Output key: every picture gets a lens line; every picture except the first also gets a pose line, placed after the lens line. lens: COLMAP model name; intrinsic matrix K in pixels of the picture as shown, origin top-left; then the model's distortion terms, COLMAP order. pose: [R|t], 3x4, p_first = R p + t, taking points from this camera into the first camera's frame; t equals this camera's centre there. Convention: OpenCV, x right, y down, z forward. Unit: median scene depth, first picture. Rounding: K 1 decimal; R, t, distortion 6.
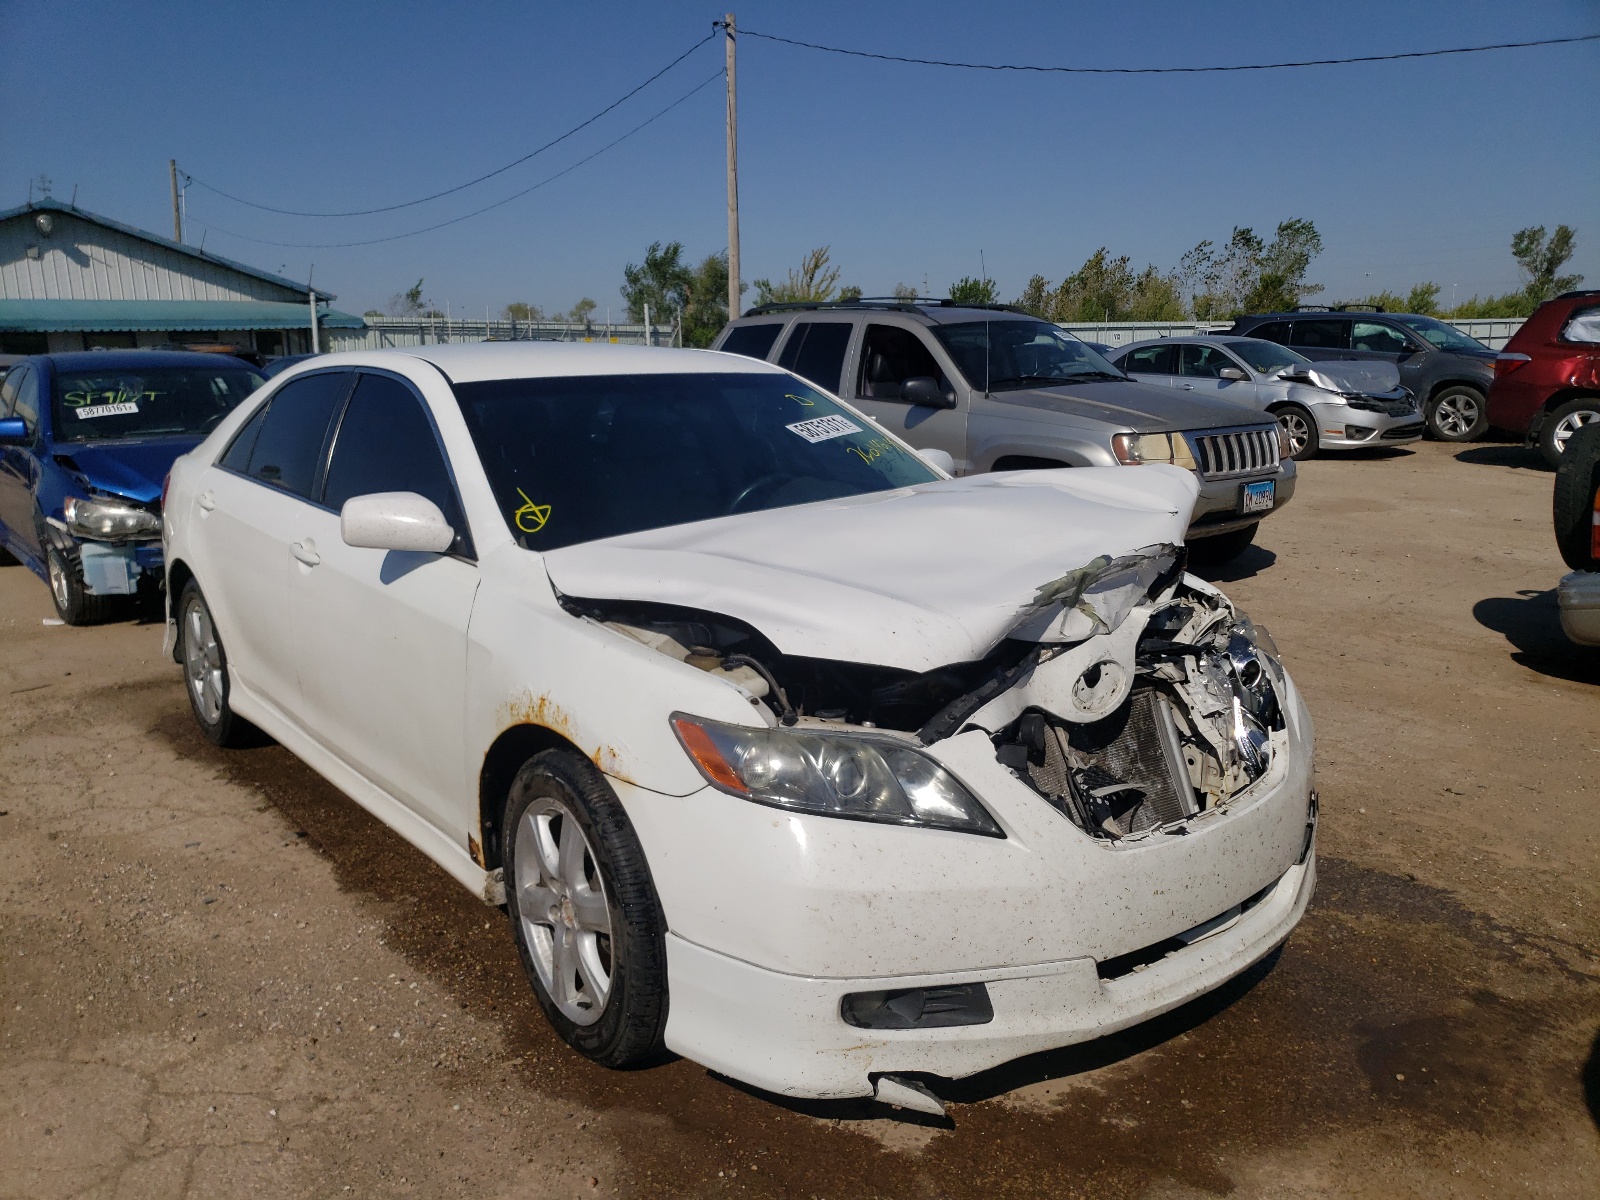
lens RADIAL K [[1207.2, 0, 797.8], [0, 1207.2, 553.8], [0, 0, 1]] dist [0.078247, -0.164351]
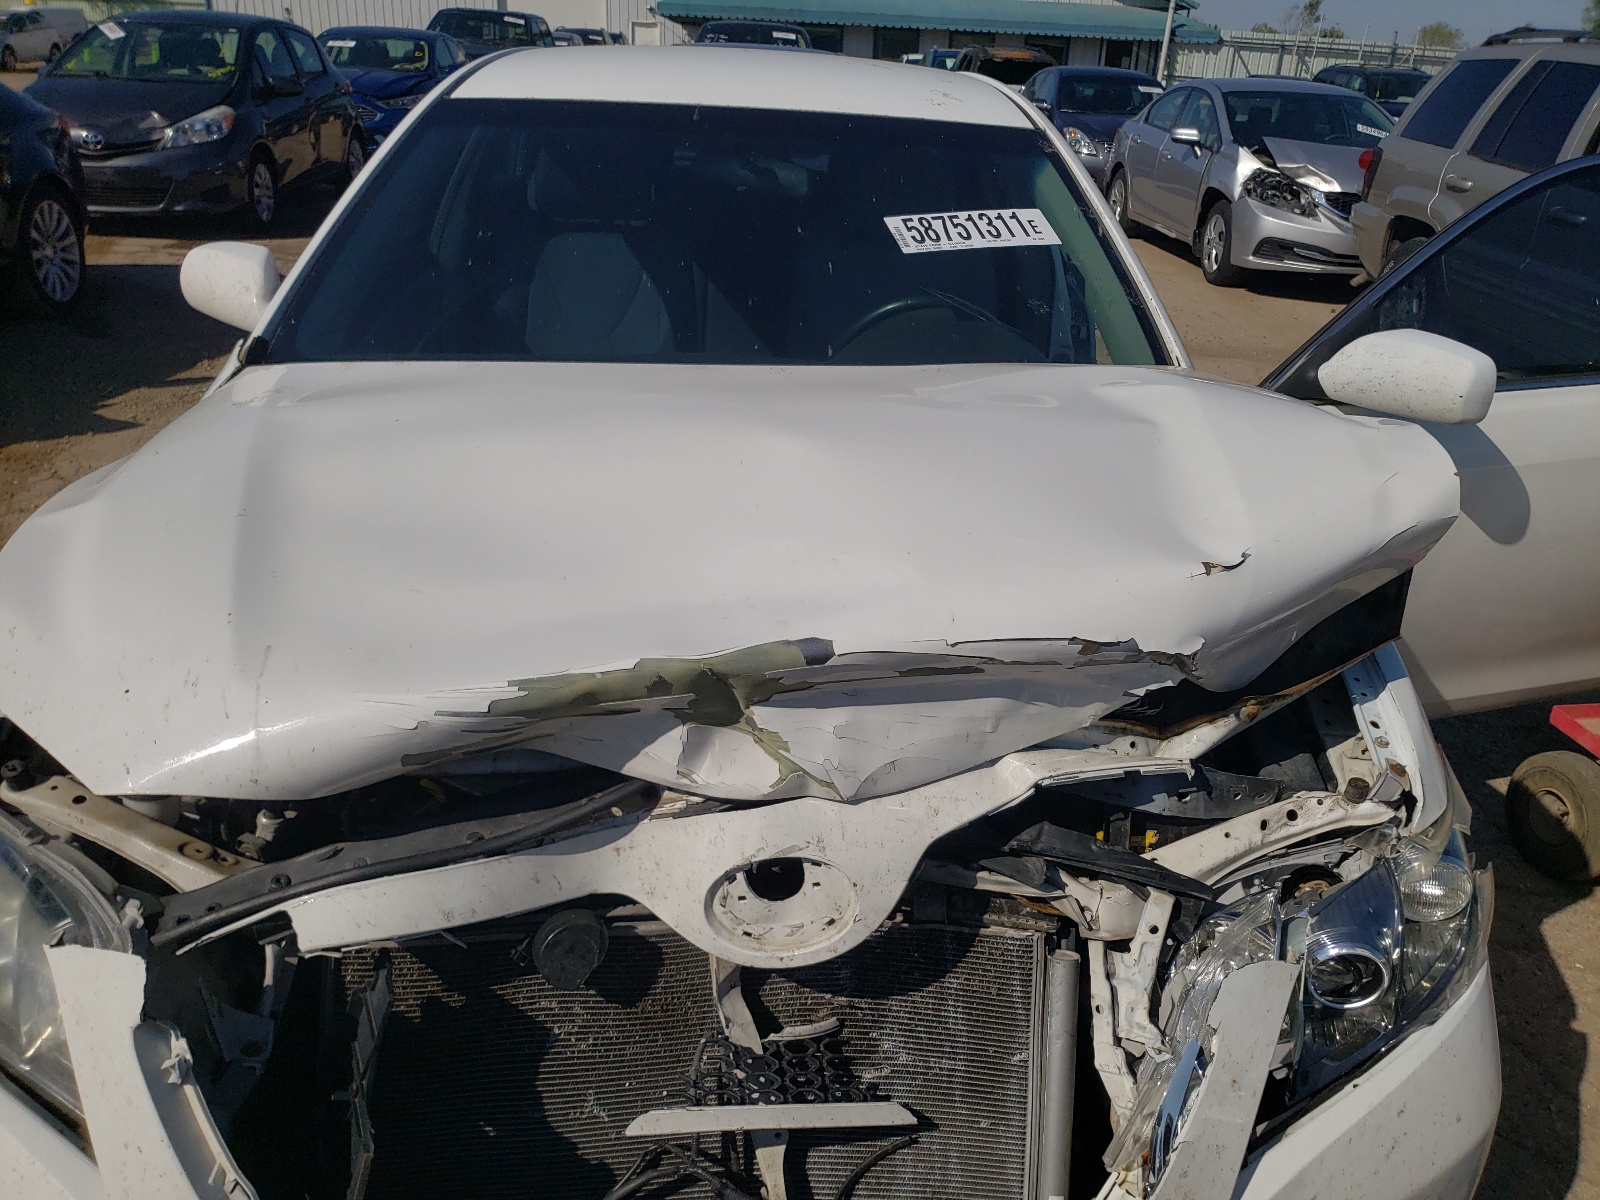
lens RADIAL K [[1242.4, 0, 800.0], [0, 1242.4, 600.0], [0, 0, 1]] dist [0.095937, -0.180732]
pose [[0.798451, 0.283203, -0.531293, 0.465889], [-0.153106, 0.948960, 0.275743, -0.127280], [0.582267, -0.138823, 0.801058, 0.642113]]
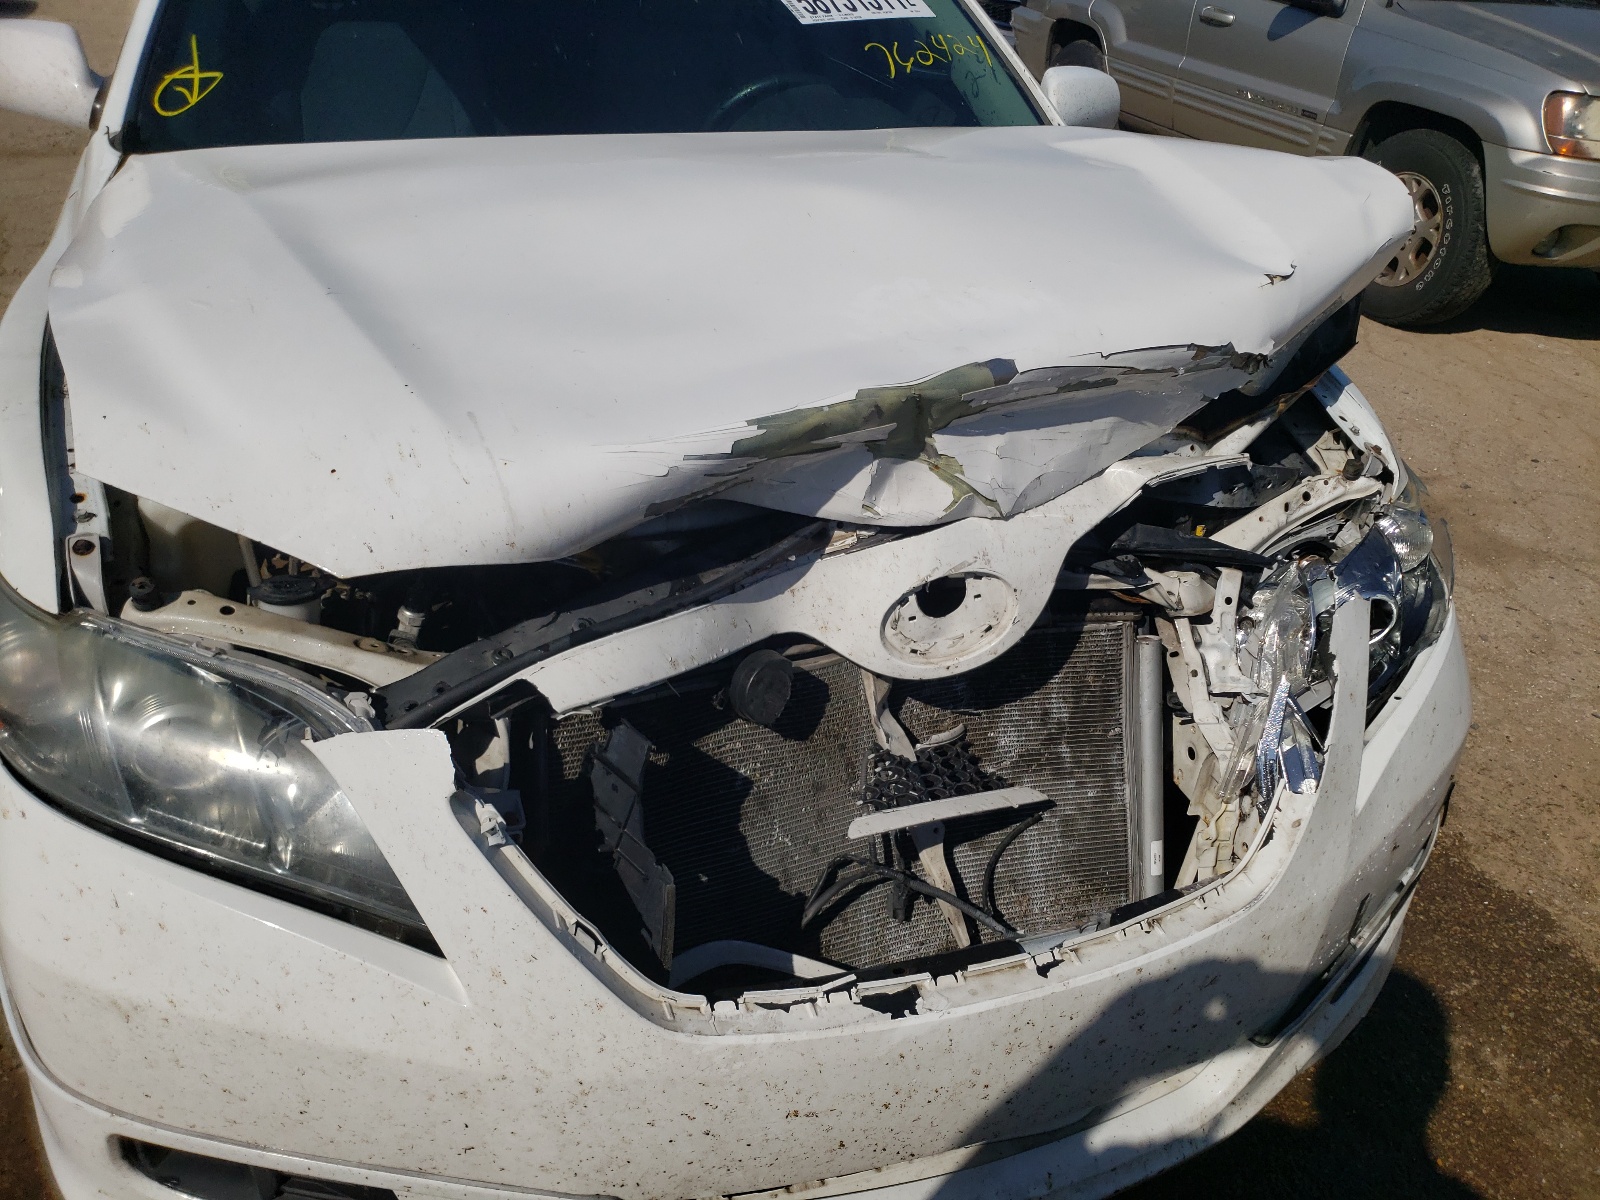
lens RADIAL K [[1242.4, 0, 800.0], [0, 1242.4, 600.0], [0, 0, 1]] dist [0.095937, -0.180732]
pose [[0.939816, 0.230762, -0.251982, 0.315338], [-0.133738, 0.927077, 0.350203, -0.067507], [0.314420, -0.295427, 0.902144, 0.520182]]
